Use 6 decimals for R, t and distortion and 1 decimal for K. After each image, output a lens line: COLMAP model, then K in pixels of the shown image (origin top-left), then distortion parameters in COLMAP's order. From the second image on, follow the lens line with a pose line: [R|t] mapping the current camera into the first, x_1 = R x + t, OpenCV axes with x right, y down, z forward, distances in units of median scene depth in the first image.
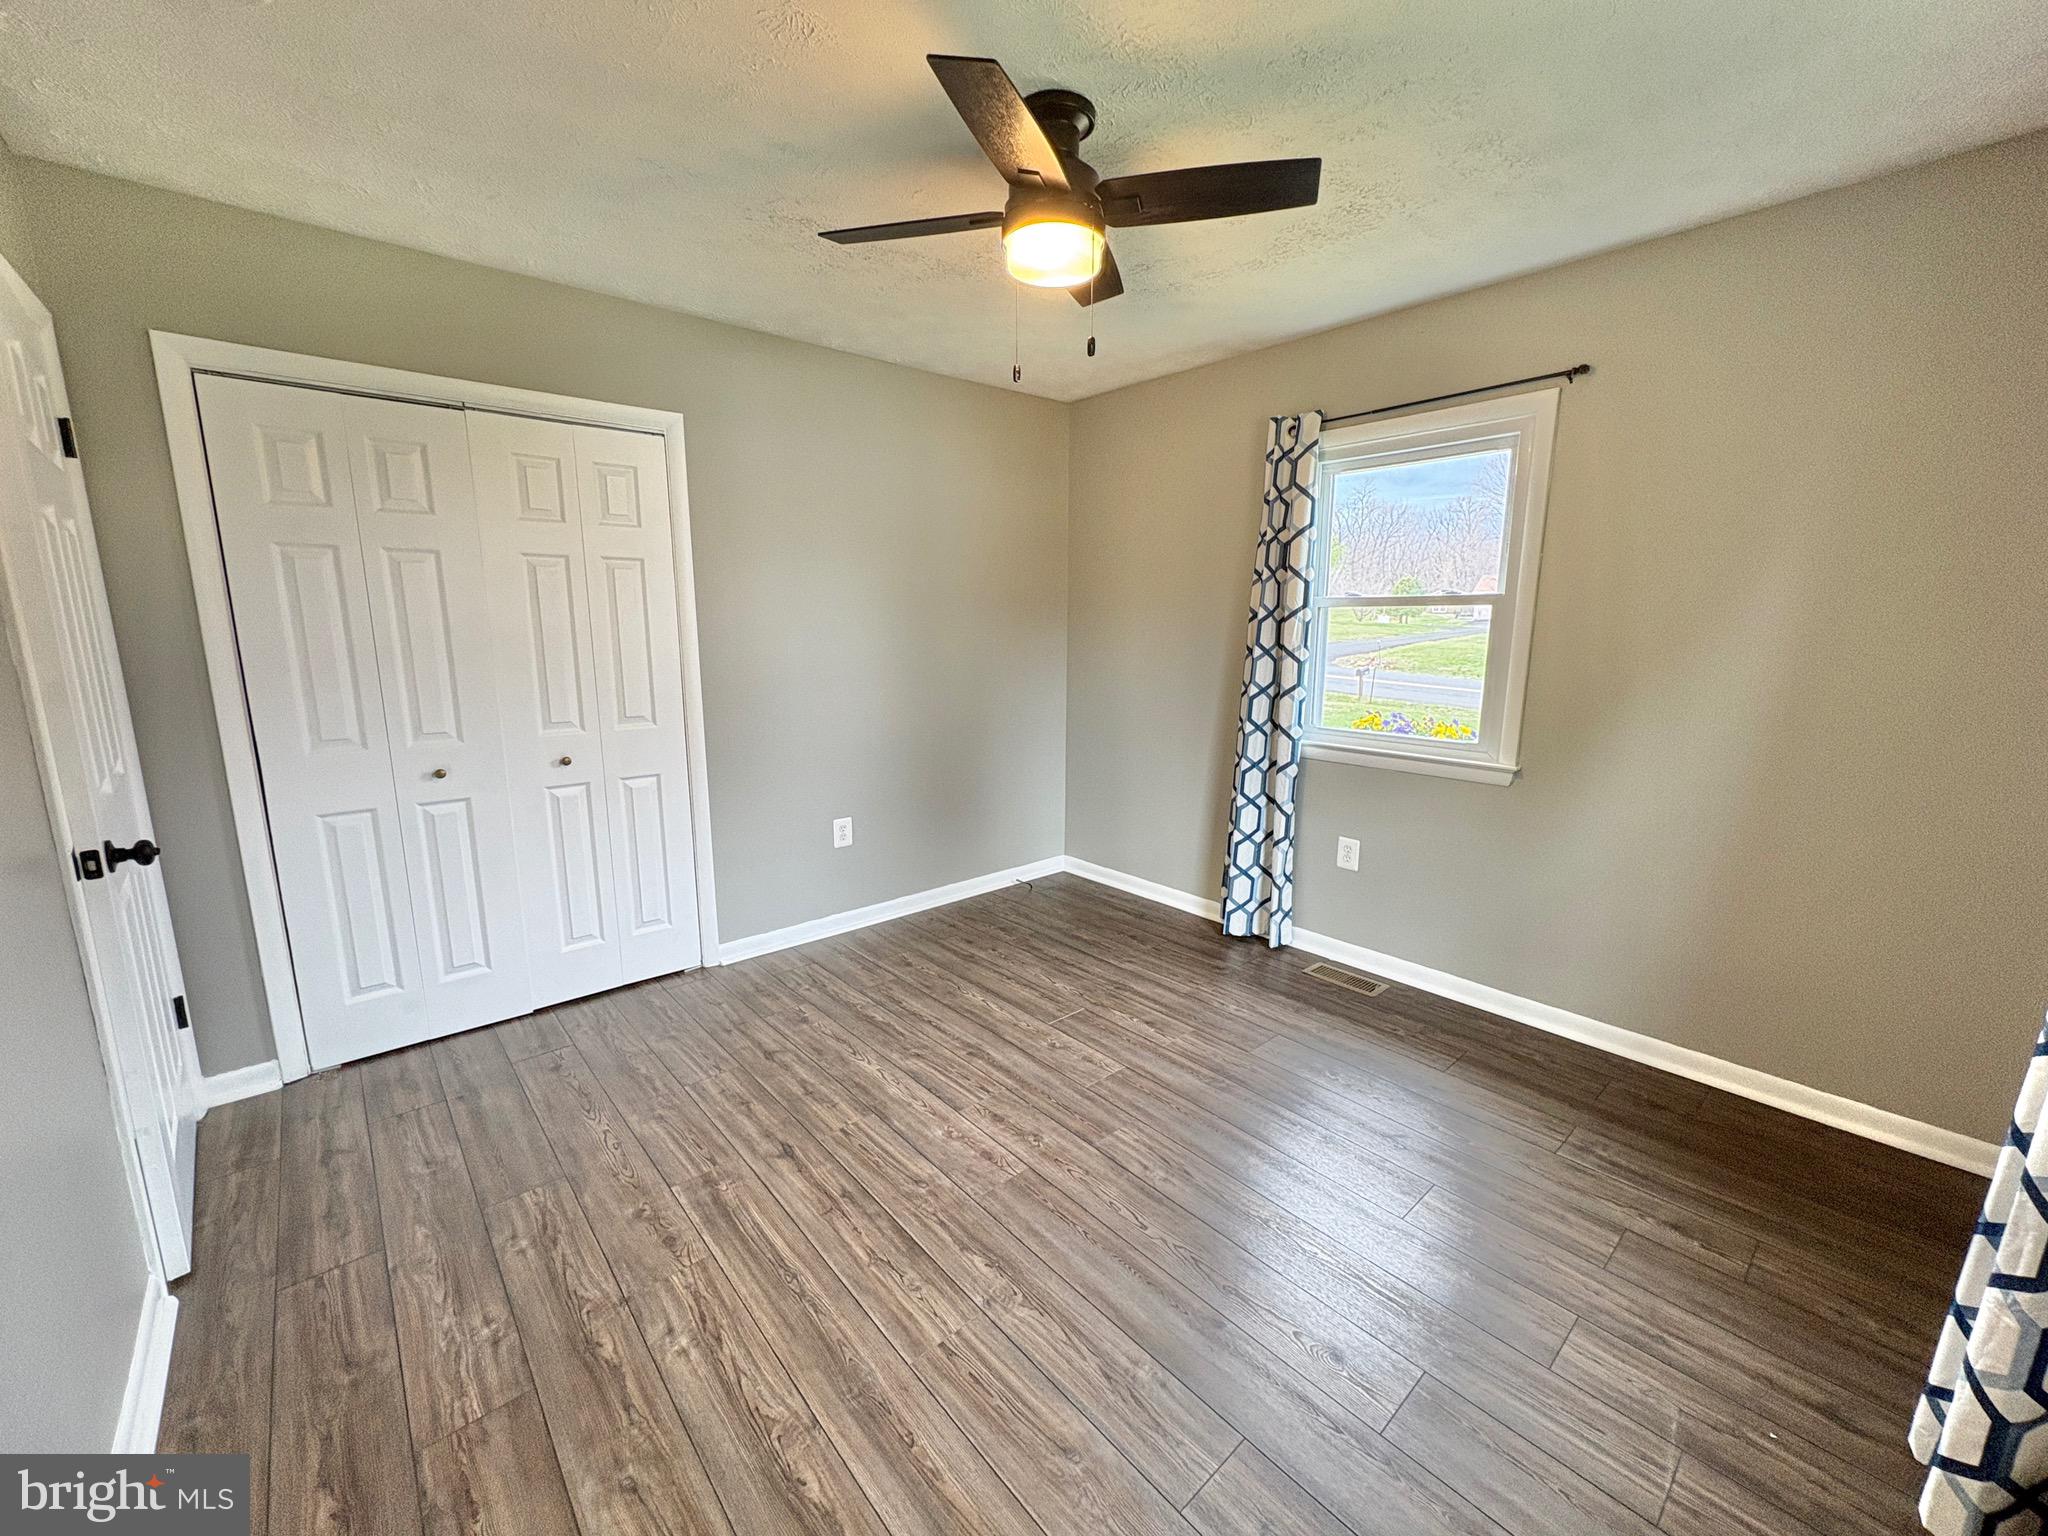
lens RADIAL K [[813.6, 0, 1024.0], [0, 813.6, 768.0], [0, 0, 1]] dist [-0.000443, -0.000571]
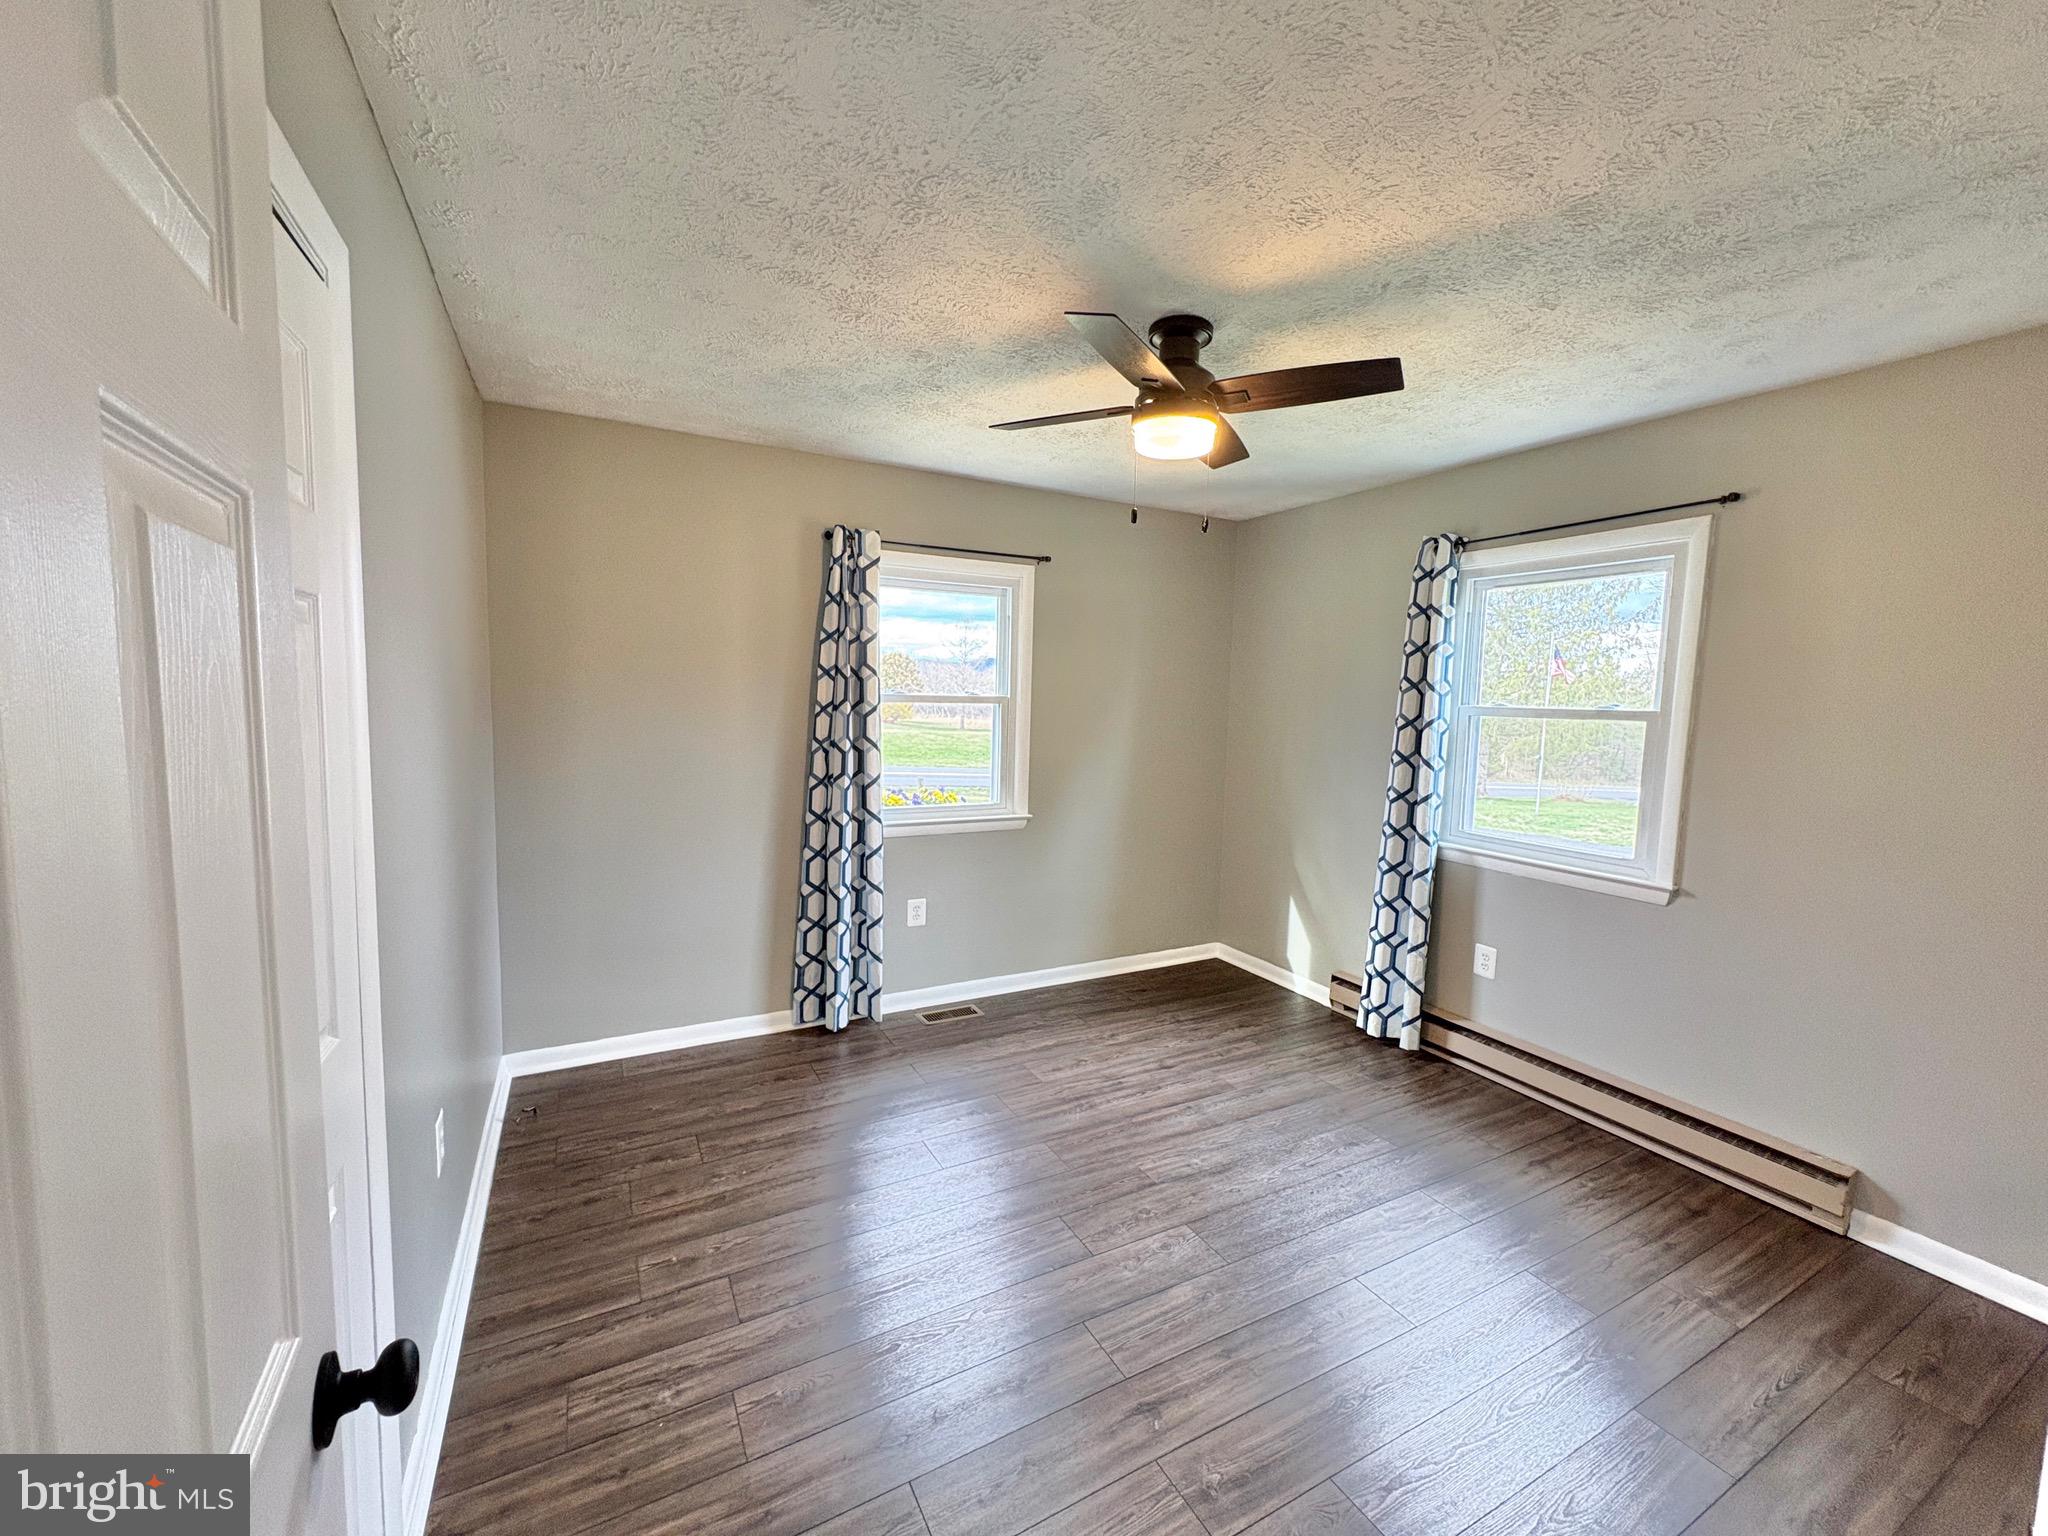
lens RADIAL K [[813.6, 0, 1024.0], [0, 813.6, 768.0], [0, 0, 1]] dist [-0.000443, -0.000571]
pose [[0.224227, -0.080694, 0.971190, -0.763081], [0.154465, 0.986911, 0.046337, -0.144381], [-0.962218, 0.139625, 0.233756, 0.625235]]
